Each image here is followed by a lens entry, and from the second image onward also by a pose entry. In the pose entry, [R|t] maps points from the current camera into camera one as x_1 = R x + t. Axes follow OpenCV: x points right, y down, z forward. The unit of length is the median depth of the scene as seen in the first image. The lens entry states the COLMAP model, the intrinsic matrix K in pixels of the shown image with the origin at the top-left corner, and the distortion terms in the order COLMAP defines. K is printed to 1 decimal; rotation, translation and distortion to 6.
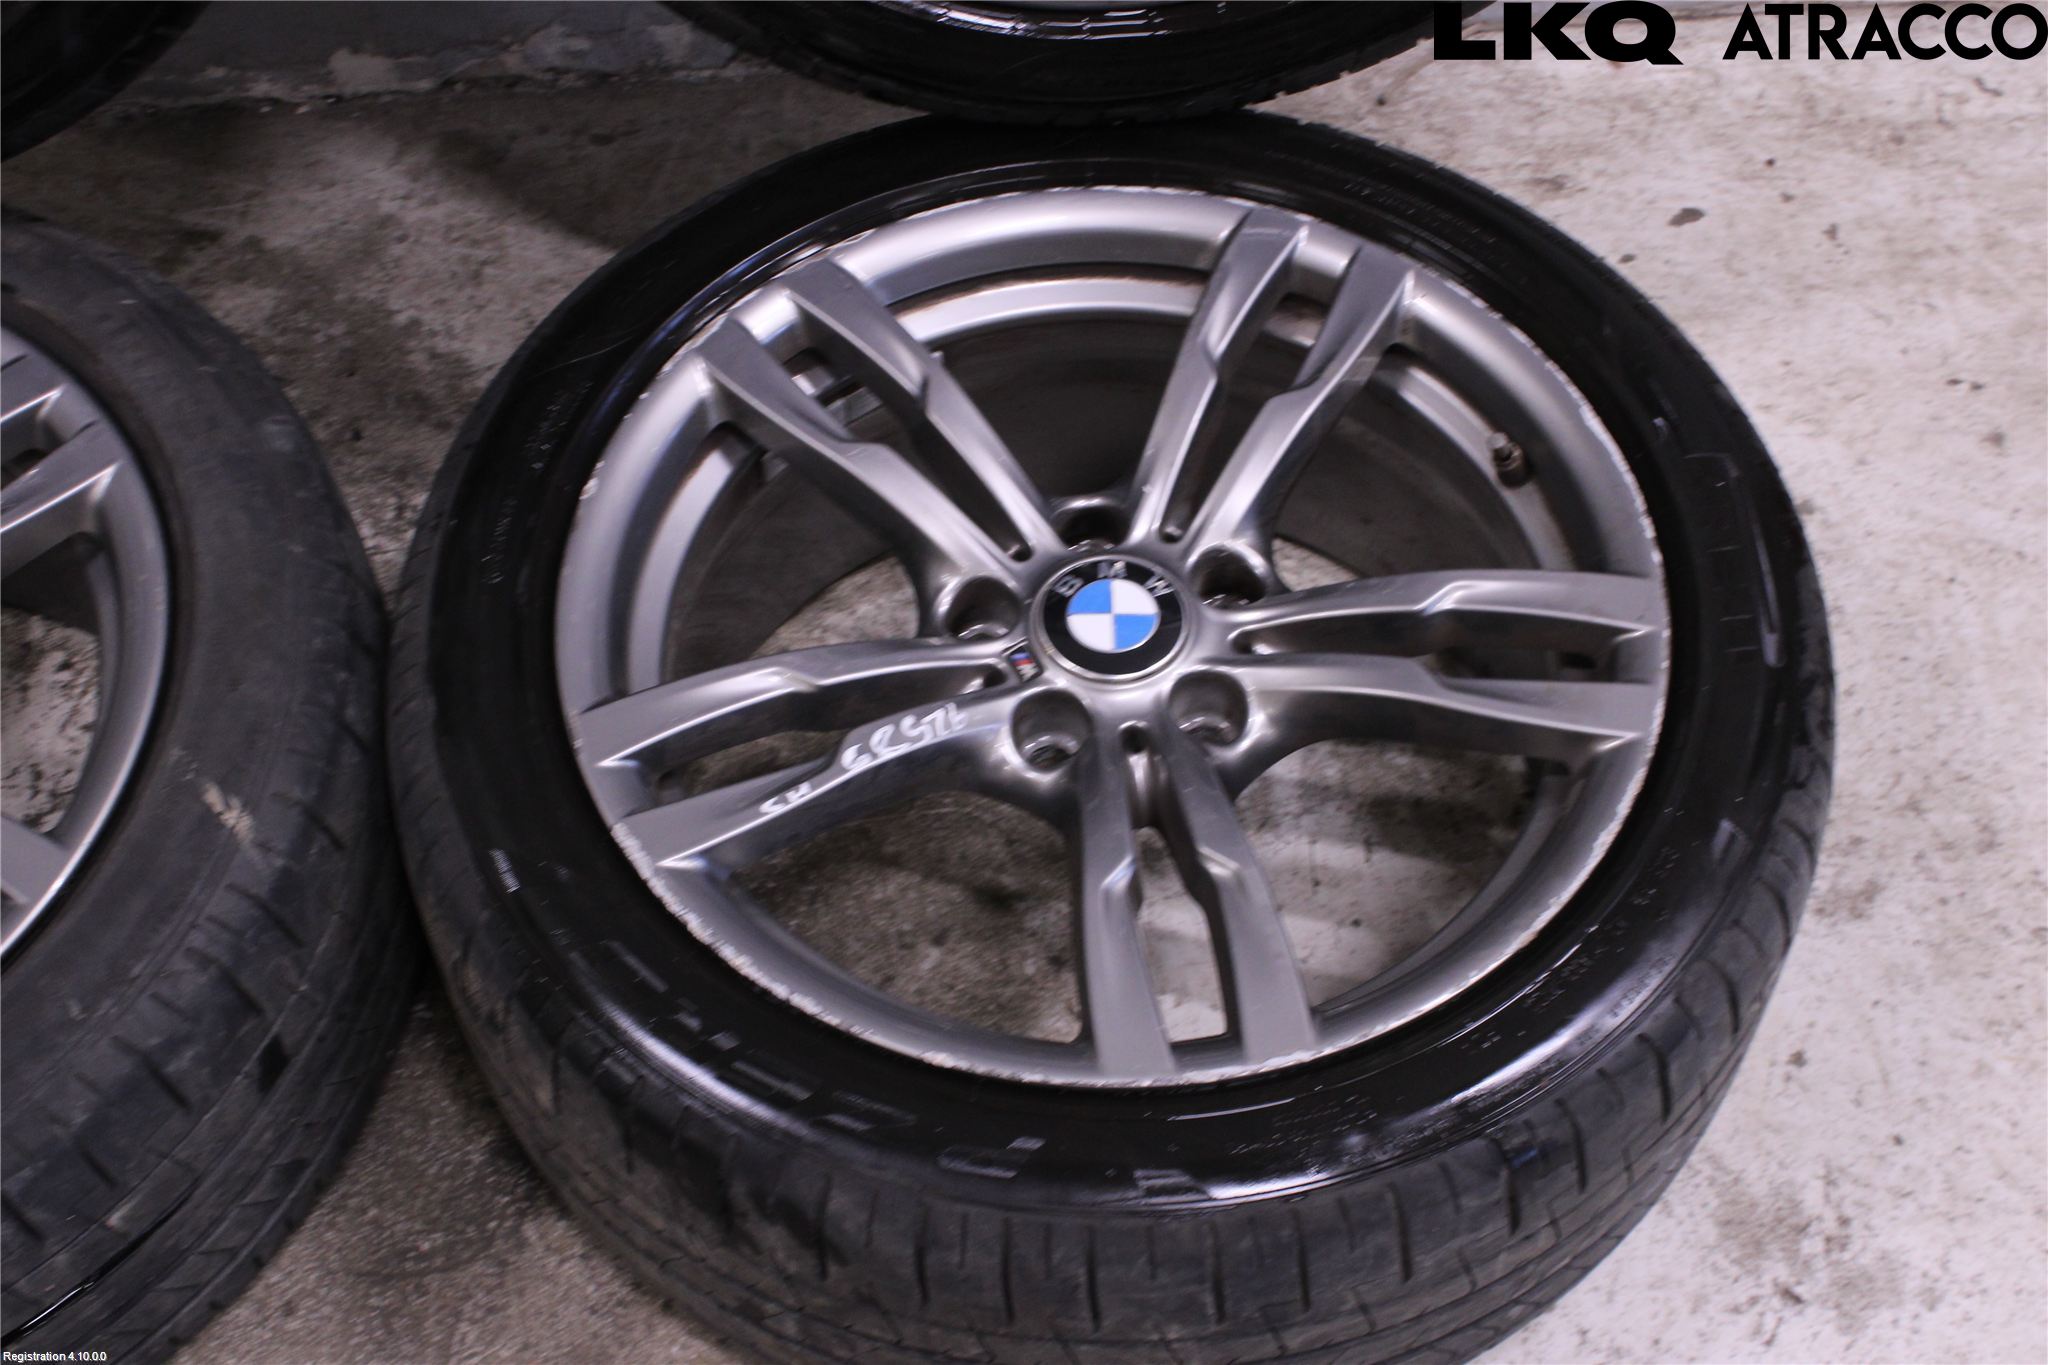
lens RADIAL K [[2720.9, 0, 1040.7], [0, 2720.9, 688.4], [0, 0, 1]] dist [-0.069083, 0.000000]
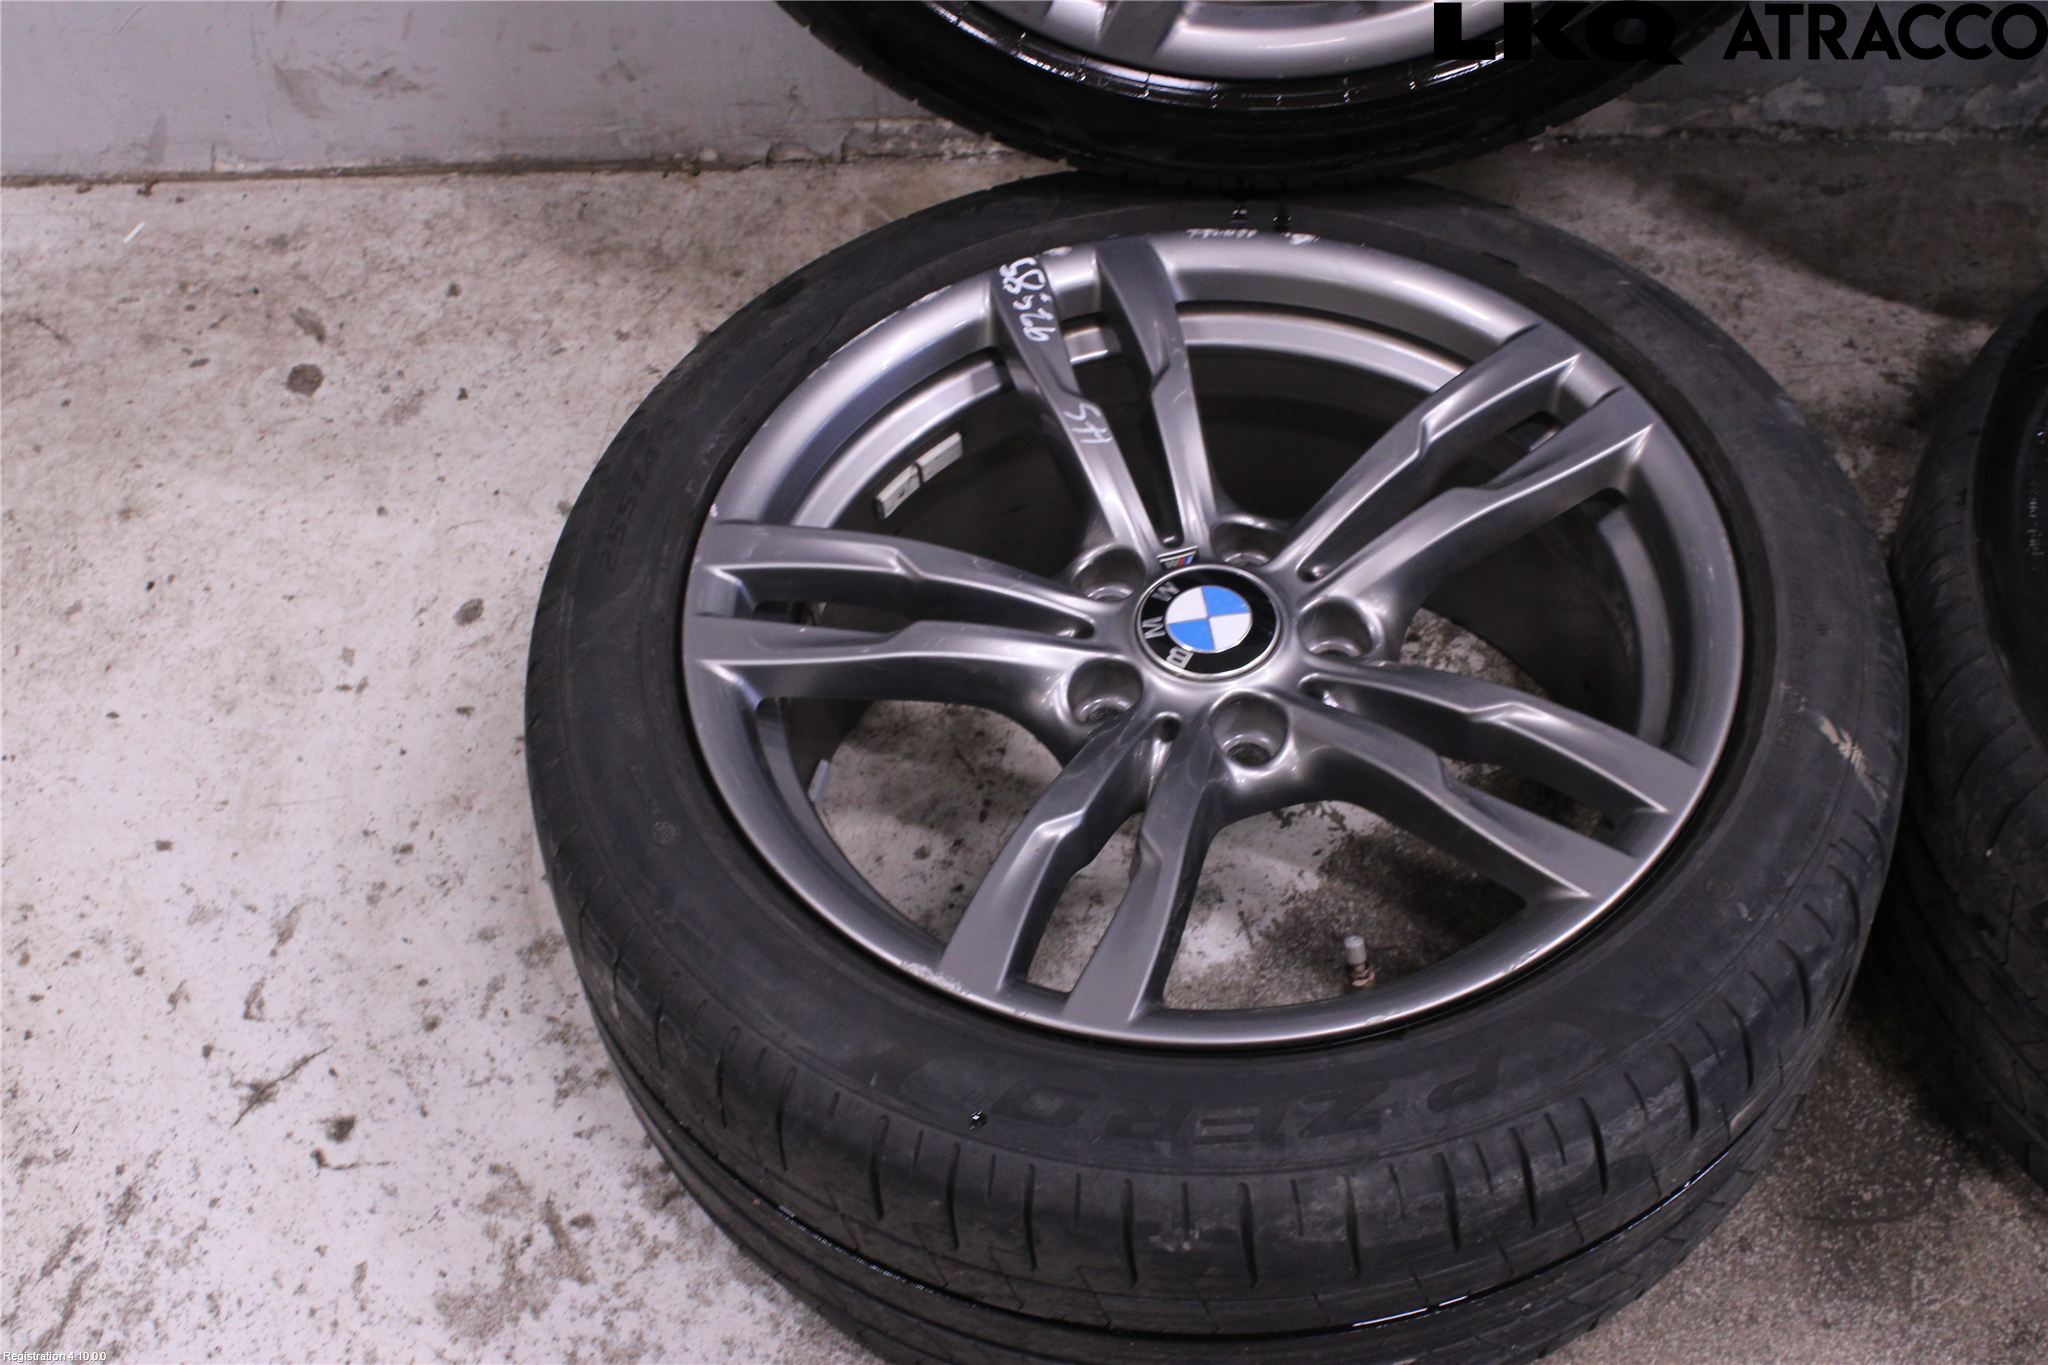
lens RADIAL K [[2720.9, 0, 1039.5], [0, 2720.9, 678.3], [0, 0, 1]] dist [-0.069083, 0.000000]
pose [[0.989882, 0.065038, -0.126112, -0.422059], [-0.073394, 0.995325, -0.062782, 0.096351], [0.121440, 0.071402, 0.990027, -0.075925]]
